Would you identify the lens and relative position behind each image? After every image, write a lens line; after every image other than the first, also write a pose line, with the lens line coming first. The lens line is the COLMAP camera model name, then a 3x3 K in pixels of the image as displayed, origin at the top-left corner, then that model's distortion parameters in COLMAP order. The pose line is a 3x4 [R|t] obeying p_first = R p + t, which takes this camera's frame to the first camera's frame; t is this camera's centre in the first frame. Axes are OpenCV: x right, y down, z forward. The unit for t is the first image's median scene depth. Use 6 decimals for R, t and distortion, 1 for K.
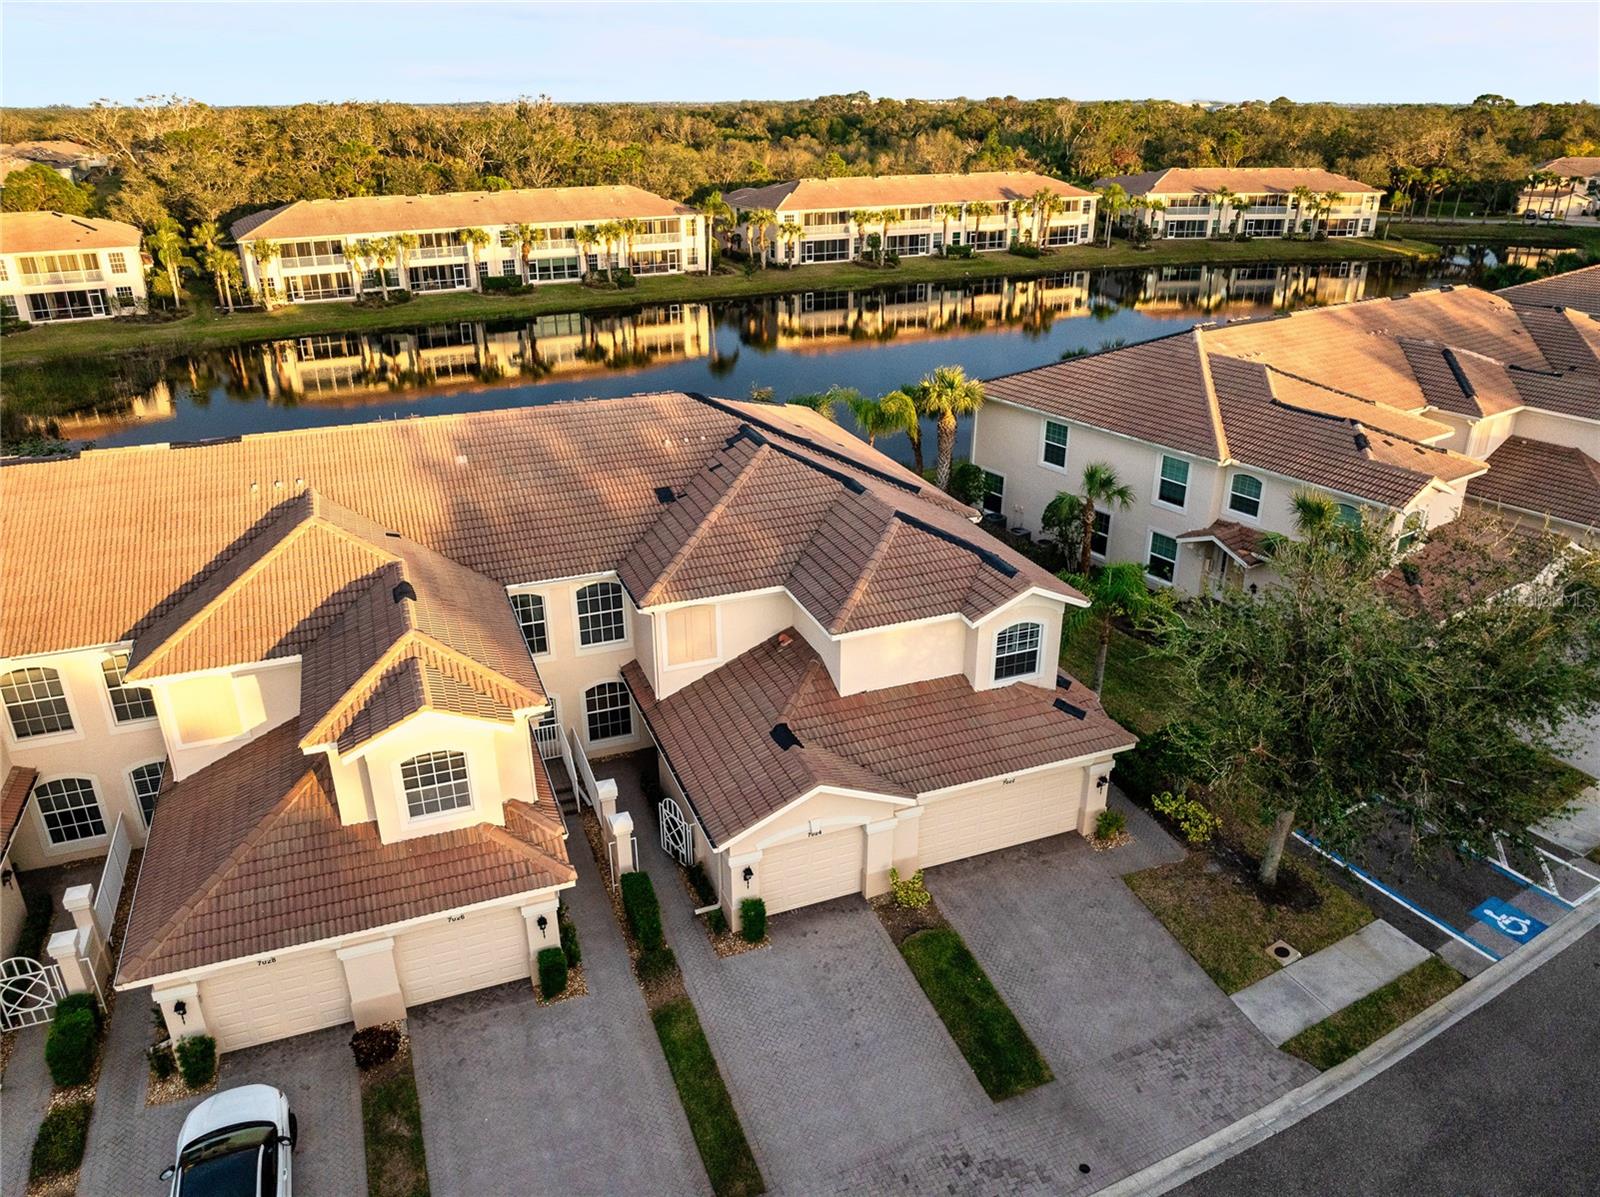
lens RADIAL K [[1127.8, 0, 800.0], [0, 1127.8, 598.5], [0, 0, 1]] dist [-0.038801, 0.002508]
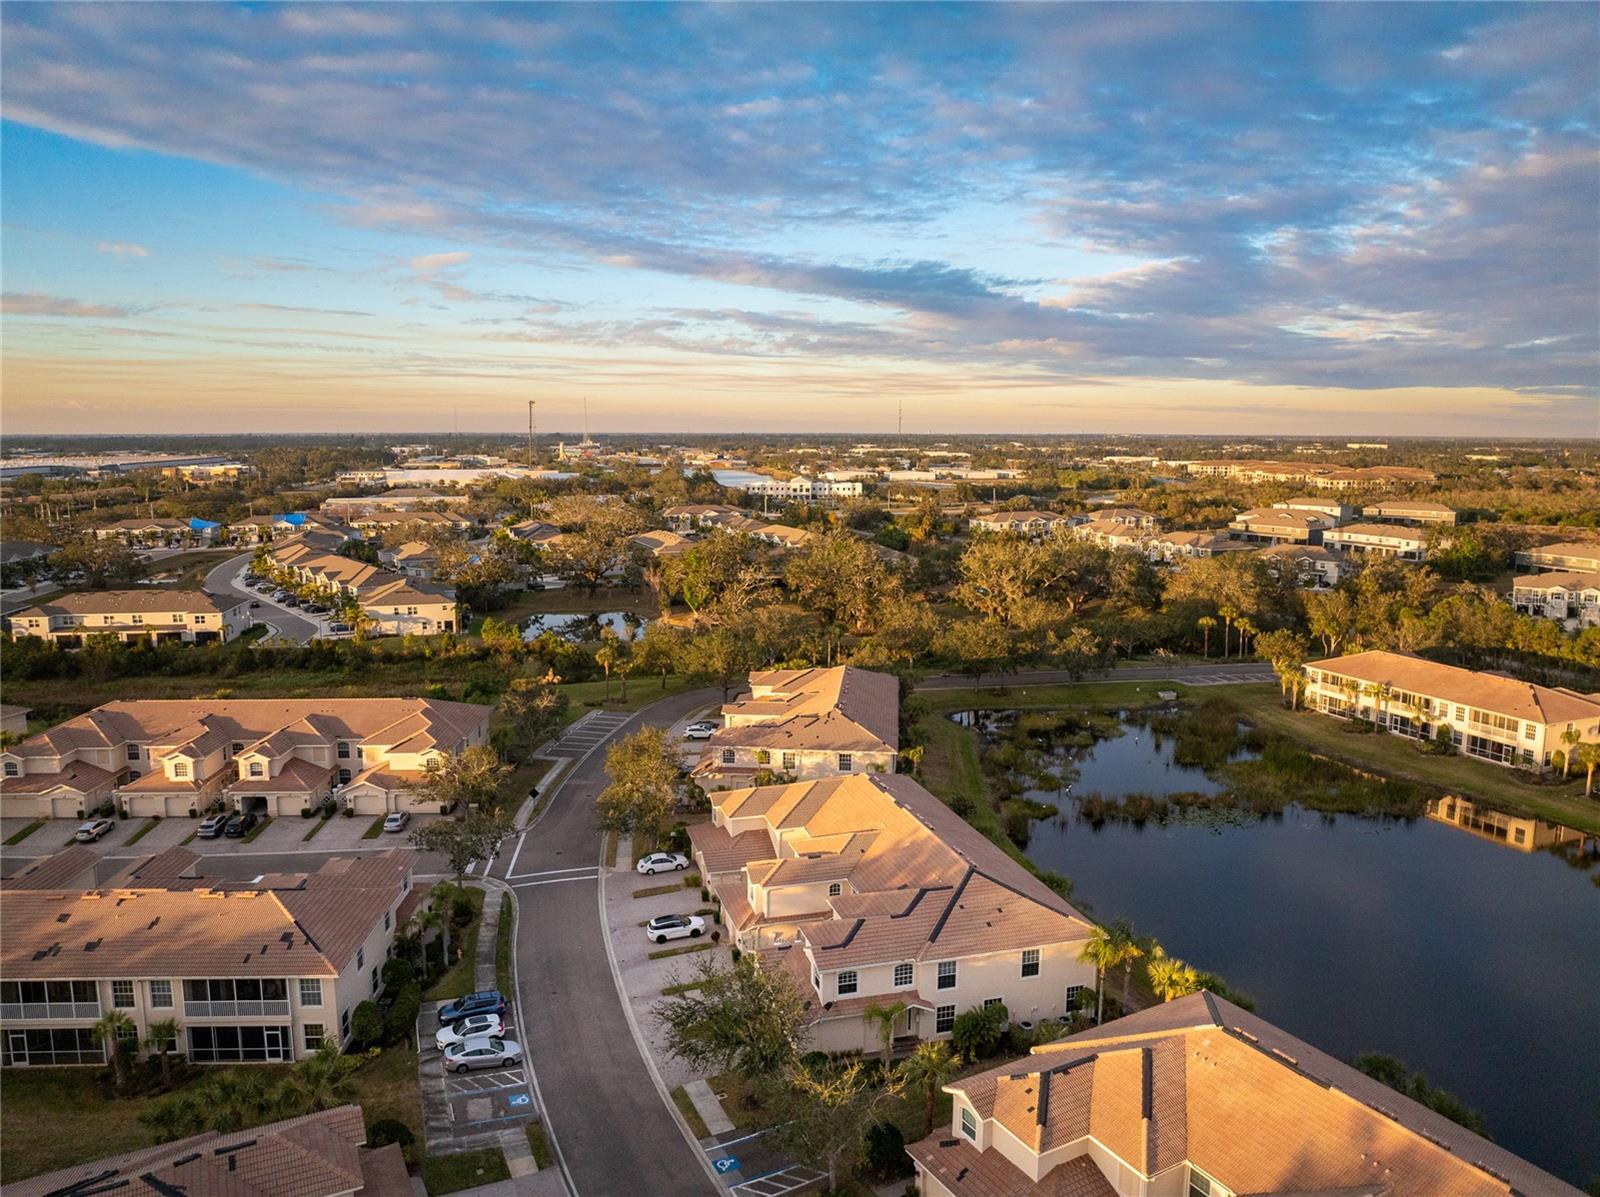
lens RADIAL K [[1134.9, 0, 800.0], [0, 1134.9, 598.5], [0, 0, 1]] dist [0.002442, -0.105768]
pose [[-0.099428, 0.150390, -0.983614, 0.685736], [-0.406789, 0.895991, 0.178113, -0.307301], [0.908095, 0.417832, -0.027910, 0.180960]]
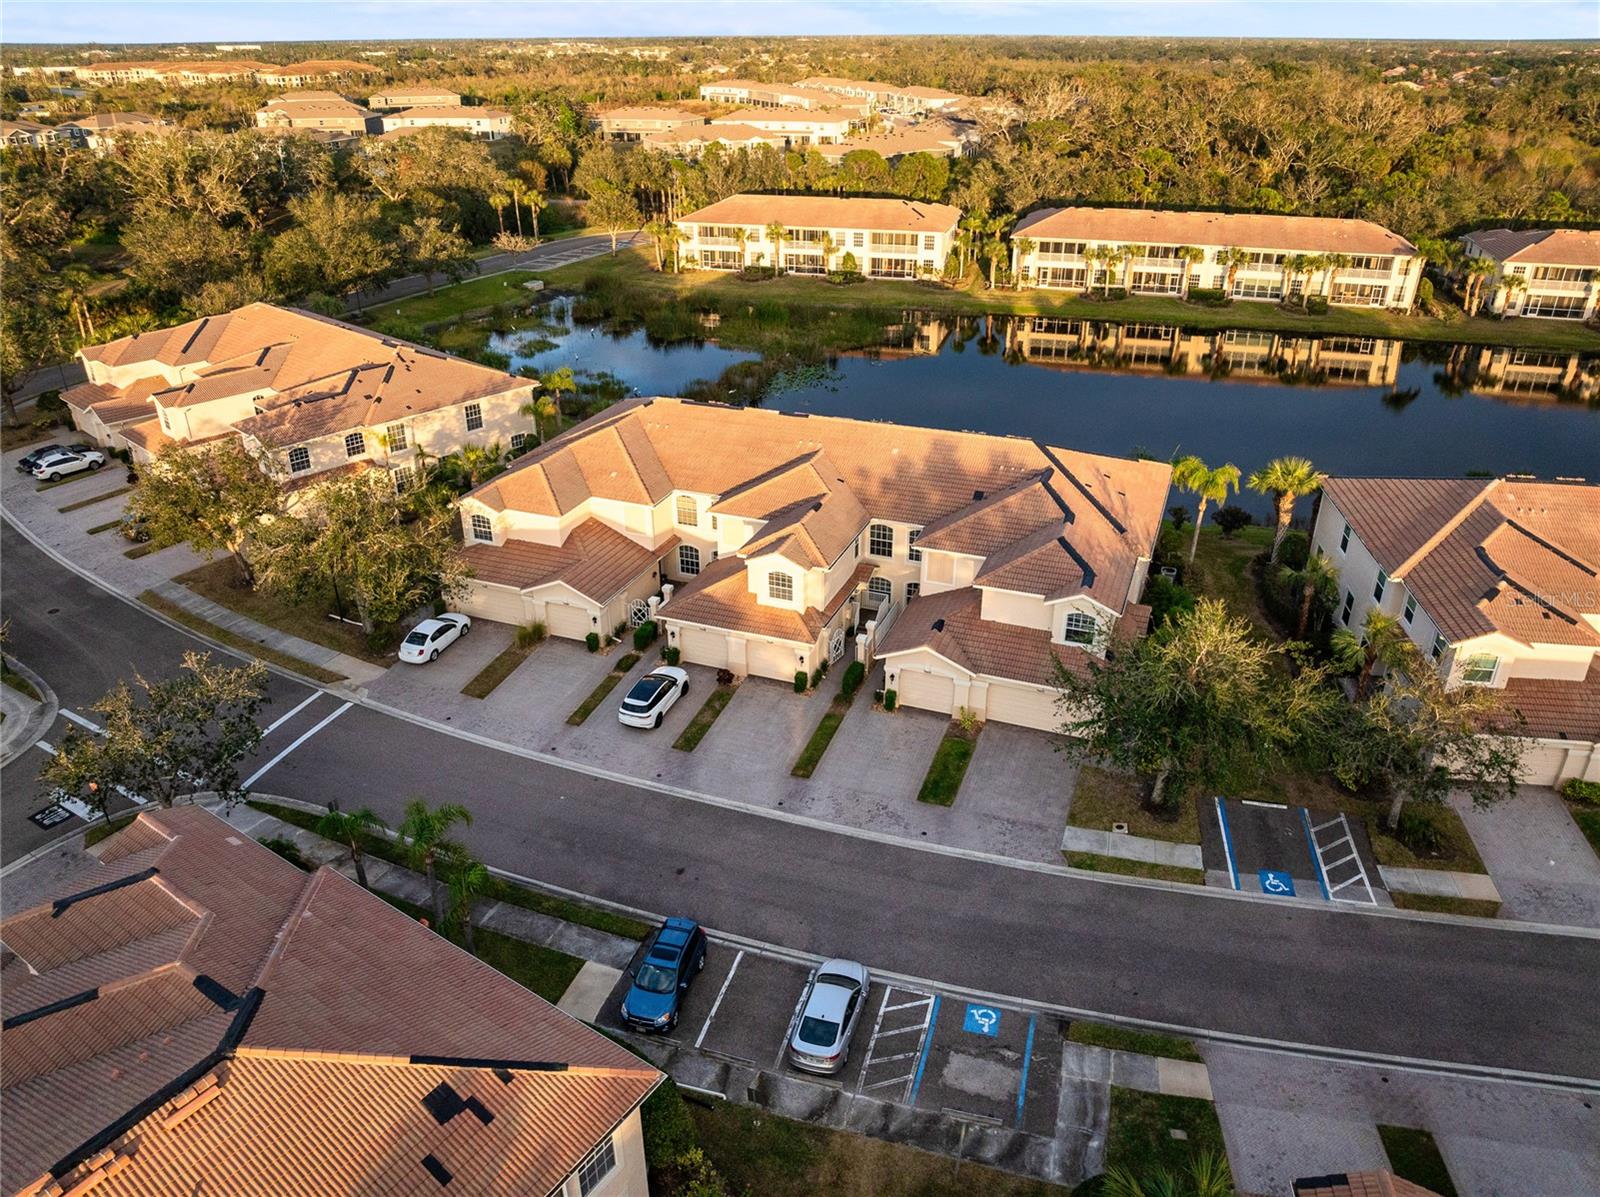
lens RADIAL K [[1127.8, 0, 800.0], [0, 1127.8, 598.5], [0, 0, 1]] dist [-0.038801, 0.002508]
pose [[0.734157, 0.307672, -0.605270, 0.248364], [-0.275340, 0.949759, 0.148812, -0.037905], [0.620646, 0.057404, 0.781987, -0.179639]]
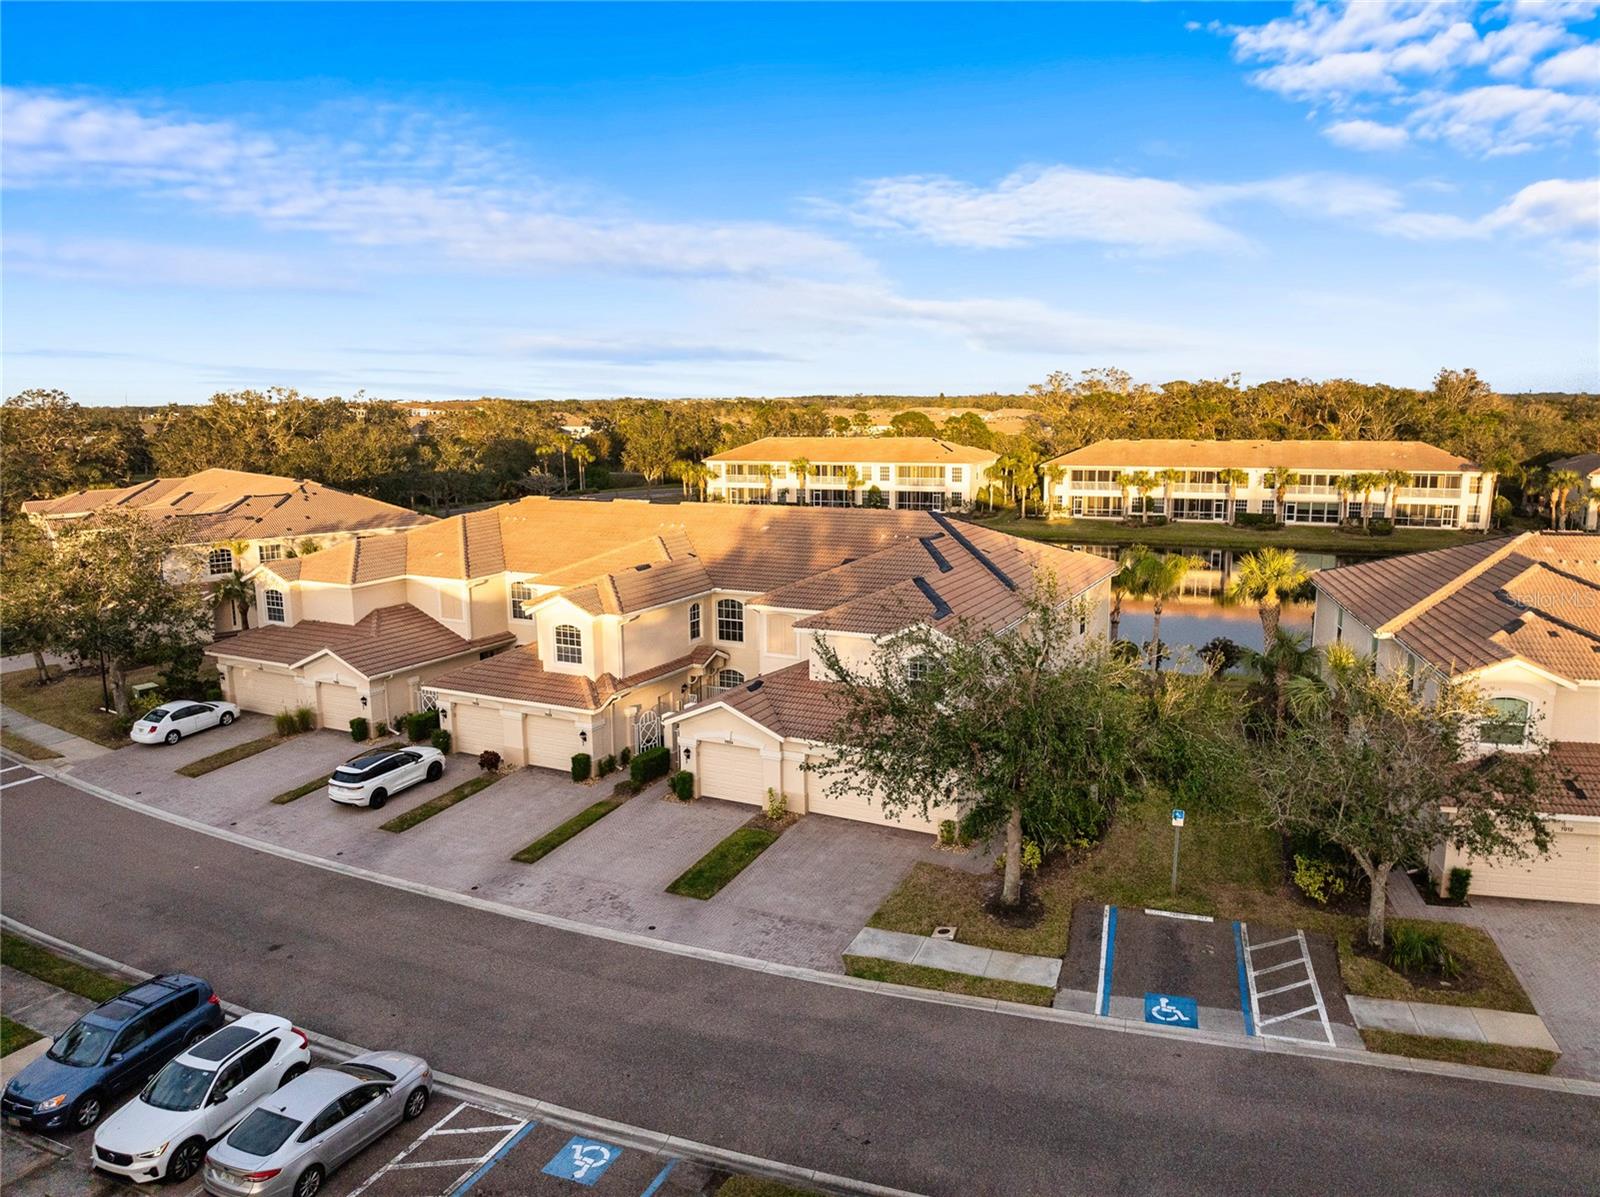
lens RADIAL K [[1127.8, 0, 800.0], [0, 1127.8, 598.5], [0, 0, 1]] dist [-0.038801, 0.002508]
pose [[0.655440, 0.126797, -0.744528, 0.281845], [-0.299407, 0.948656, -0.102020, 0.036097], [0.693365, 0.289785, 0.659750, 0.002225]]
